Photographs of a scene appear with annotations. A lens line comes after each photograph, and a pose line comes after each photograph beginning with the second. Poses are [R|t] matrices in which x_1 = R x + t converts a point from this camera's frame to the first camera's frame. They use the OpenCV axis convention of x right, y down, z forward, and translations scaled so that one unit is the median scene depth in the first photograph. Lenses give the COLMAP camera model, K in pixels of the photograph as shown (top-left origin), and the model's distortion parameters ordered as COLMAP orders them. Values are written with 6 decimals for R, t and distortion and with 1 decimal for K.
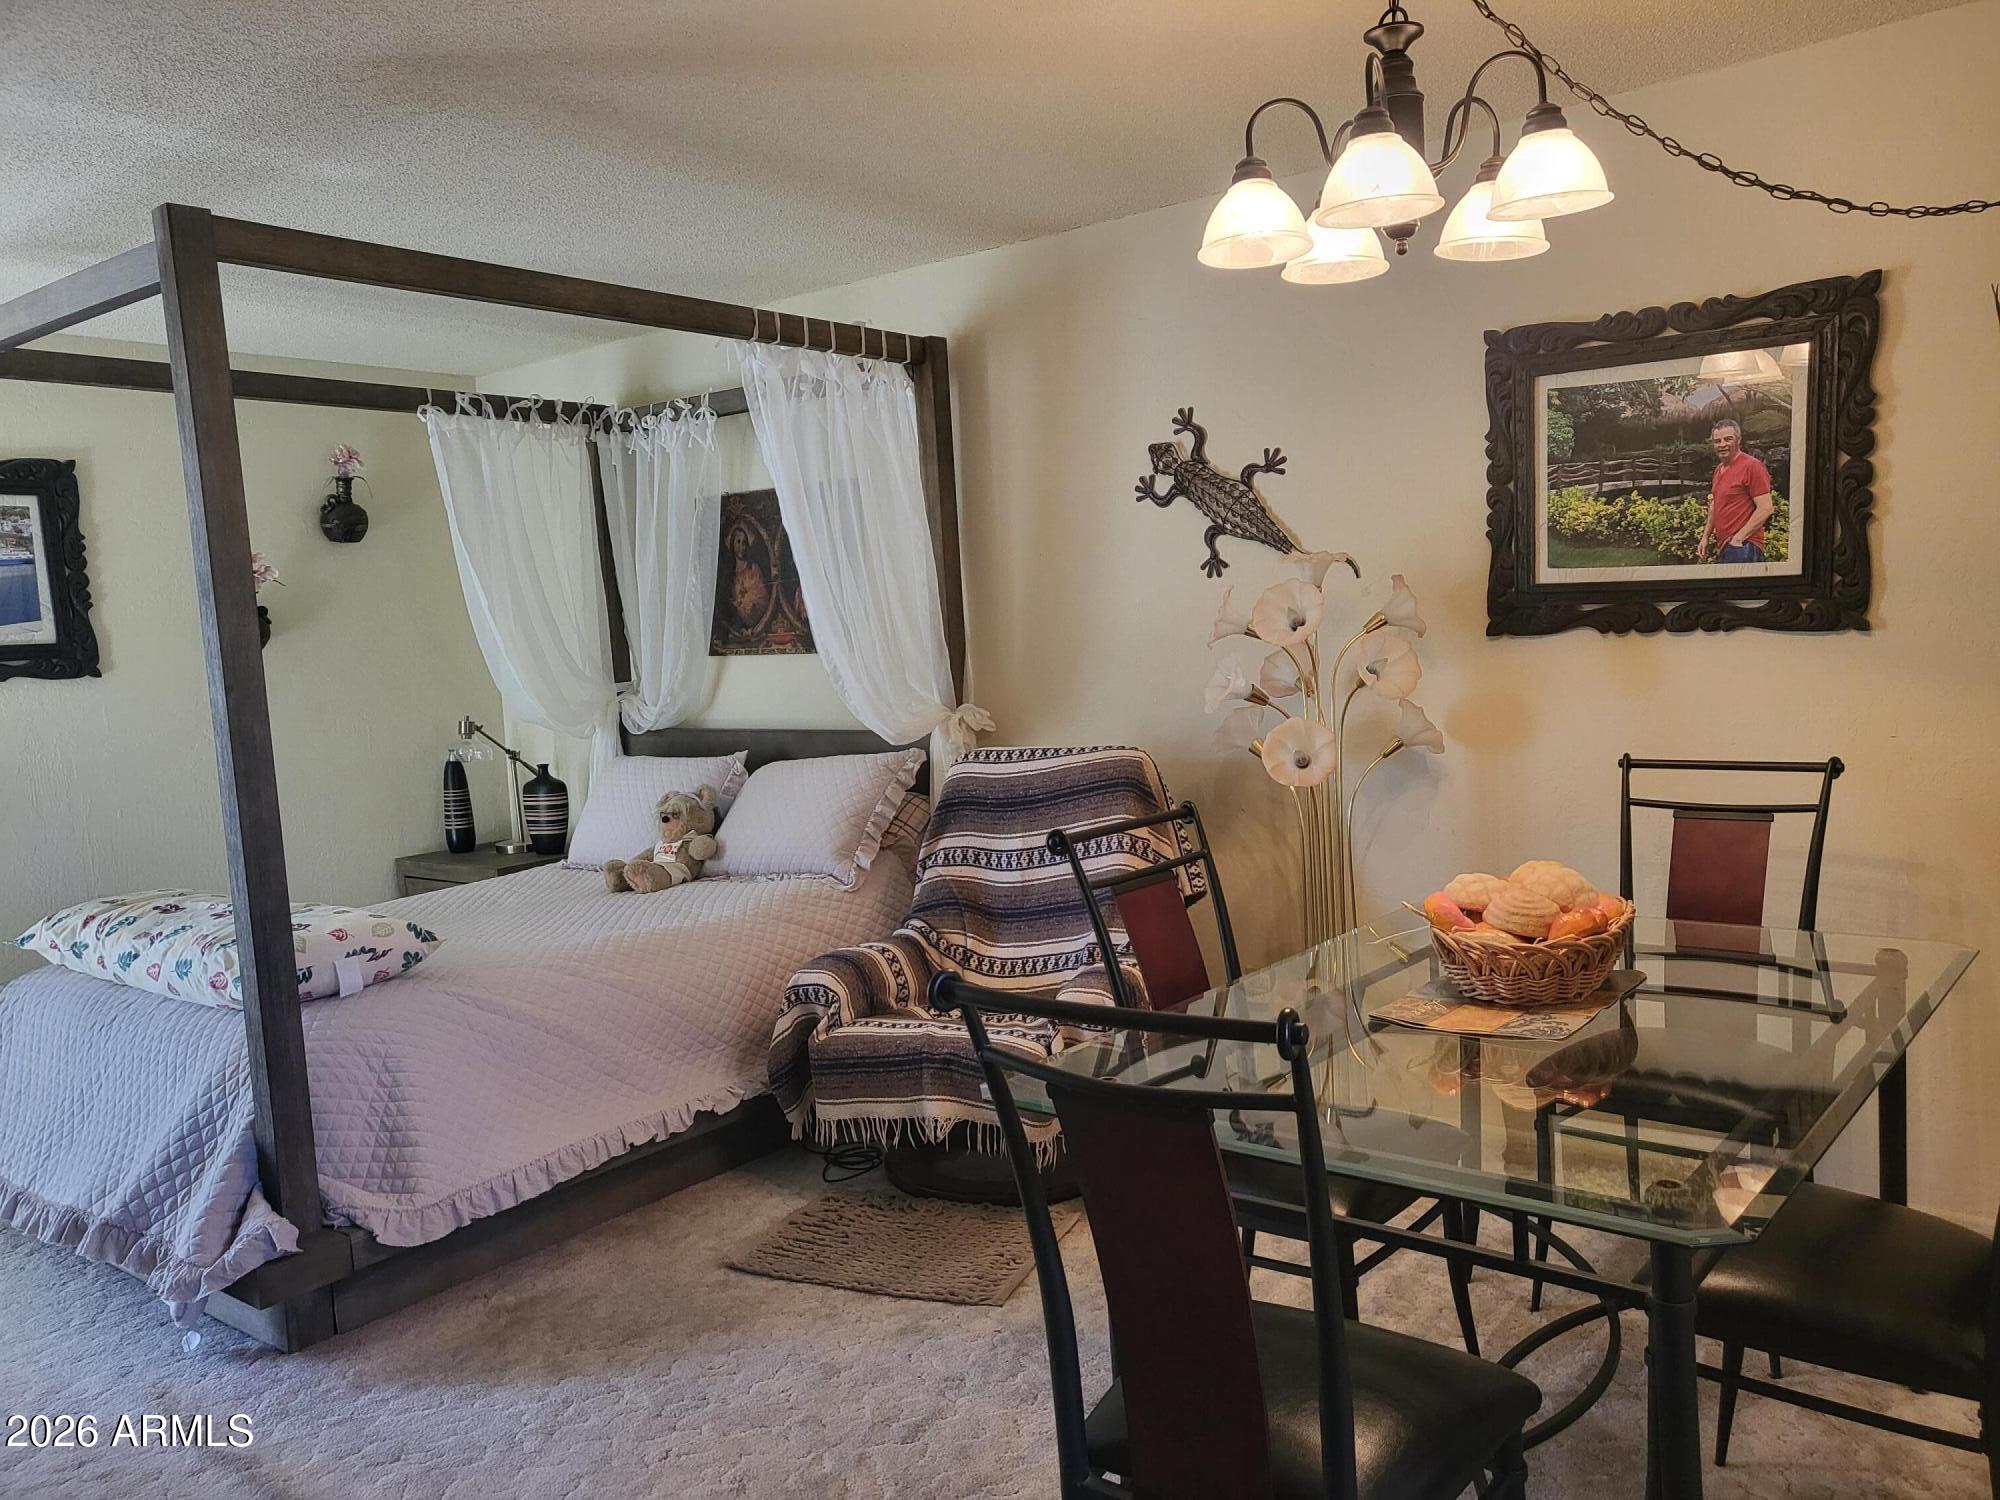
lens RADIAL K [[1559.3, 0, 1066.6], [0, 1559.3, 746.4], [0, 0, 1]] dist [0.003988, 0.135825]
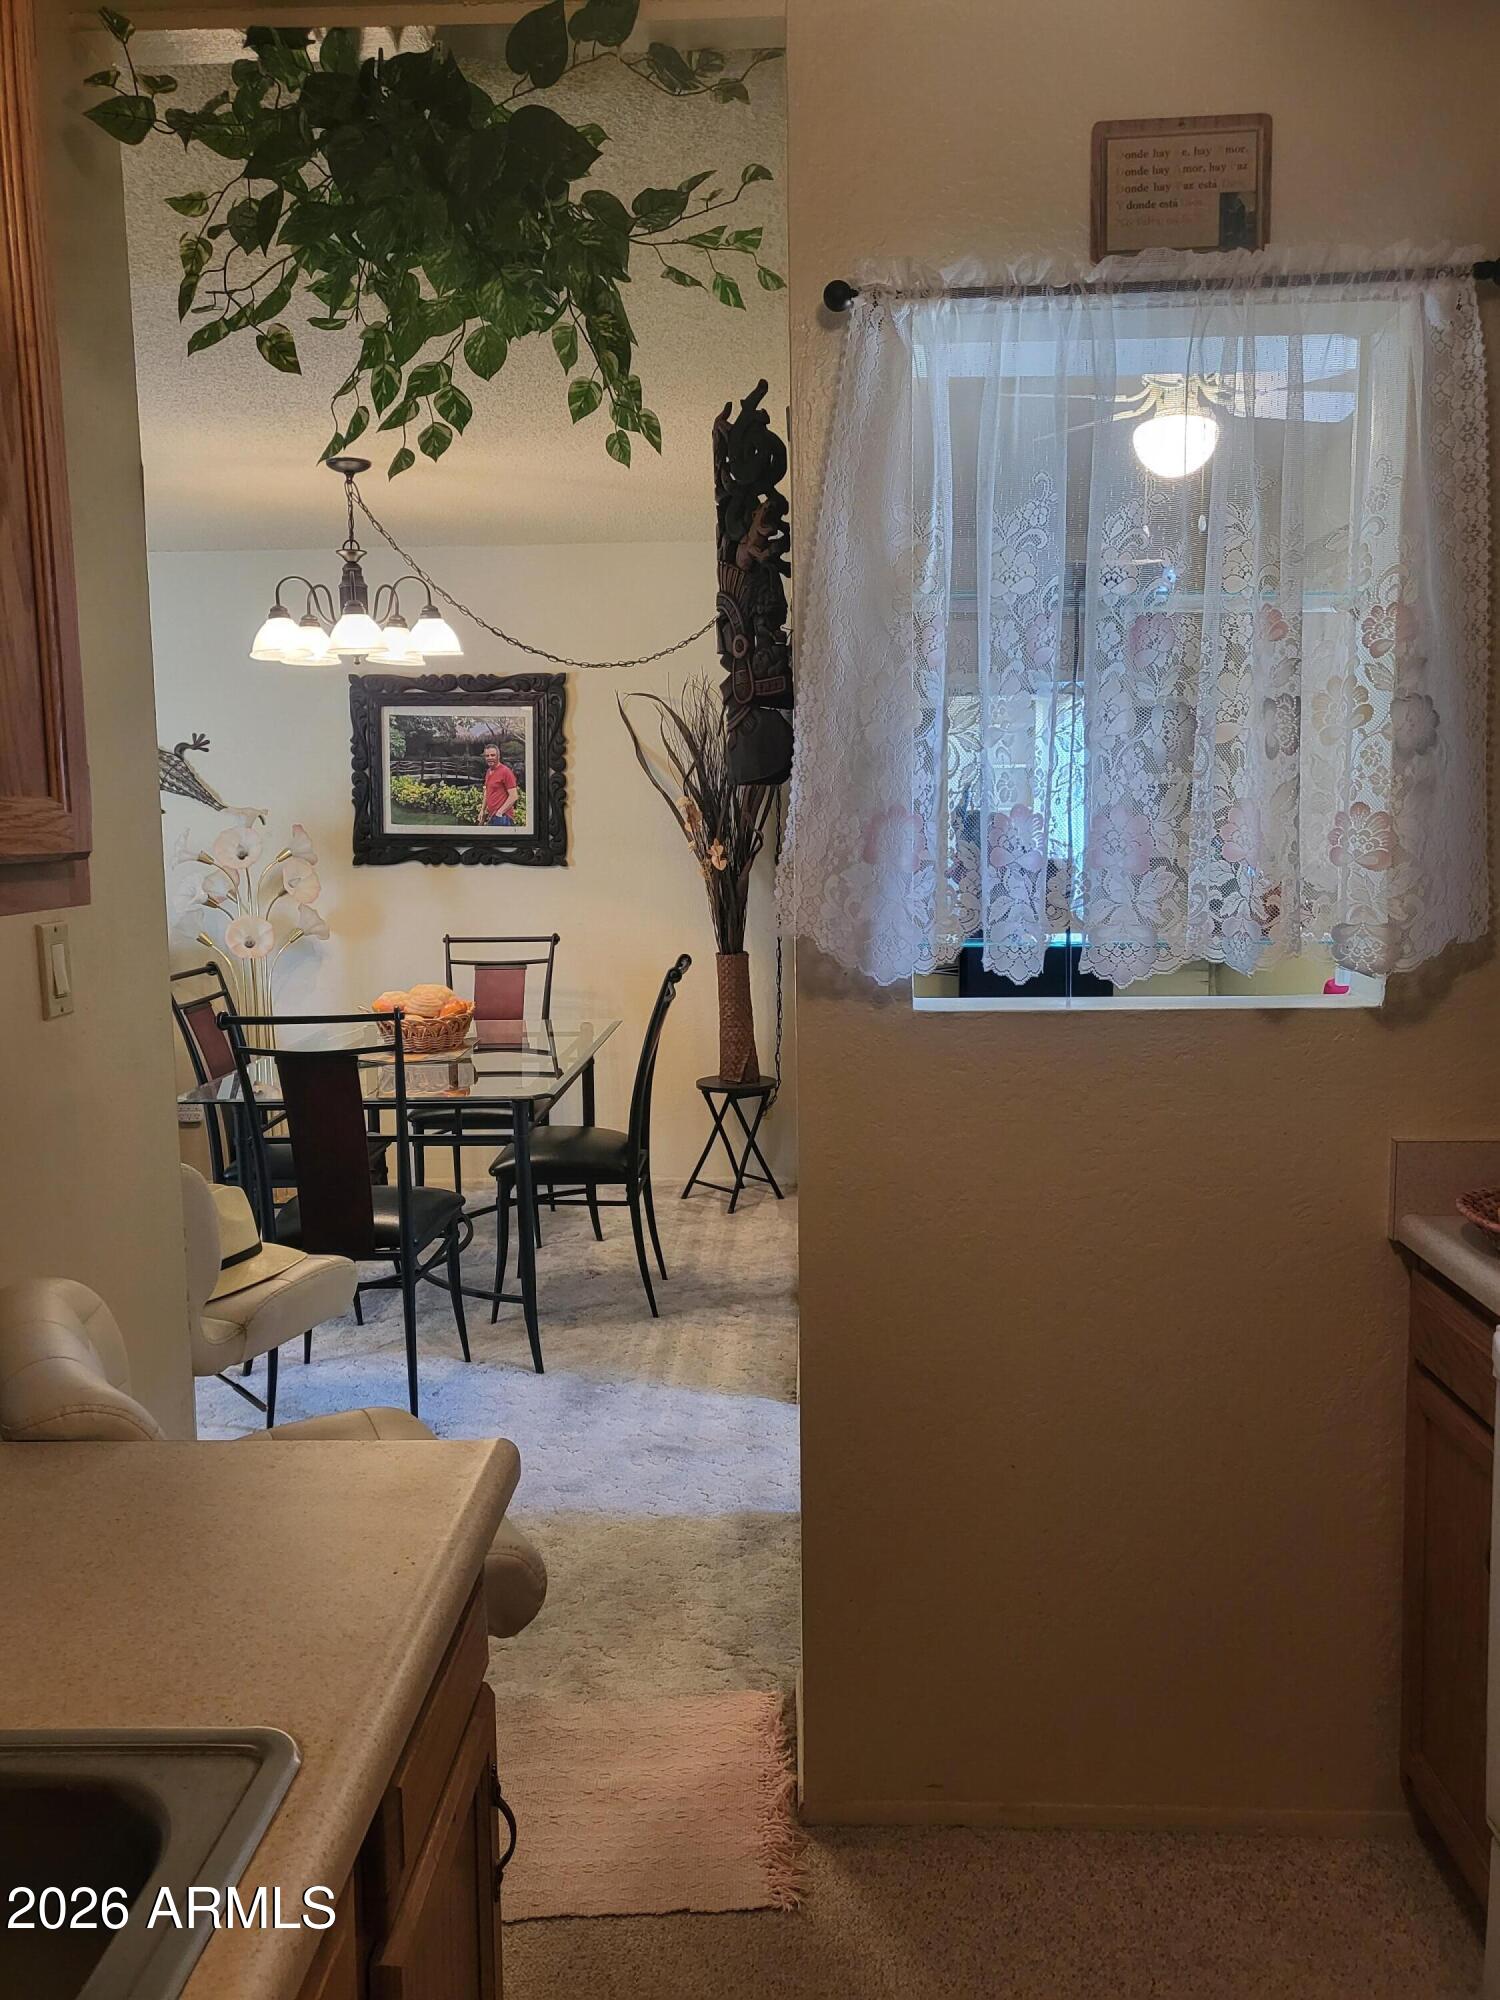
lens RADIAL K [[1479.0, 0, 750.0], [0, 1479.0, 1000.0], [0, 0, 1]] dist [0.000382, 0.047067]
pose [[0.816154, -0.034022, 0.576832, -0.291982], [0.023910, 0.999399, 0.025114, 0.040561], [-0.577339, -0.006705, 0.816477, -0.490826]]
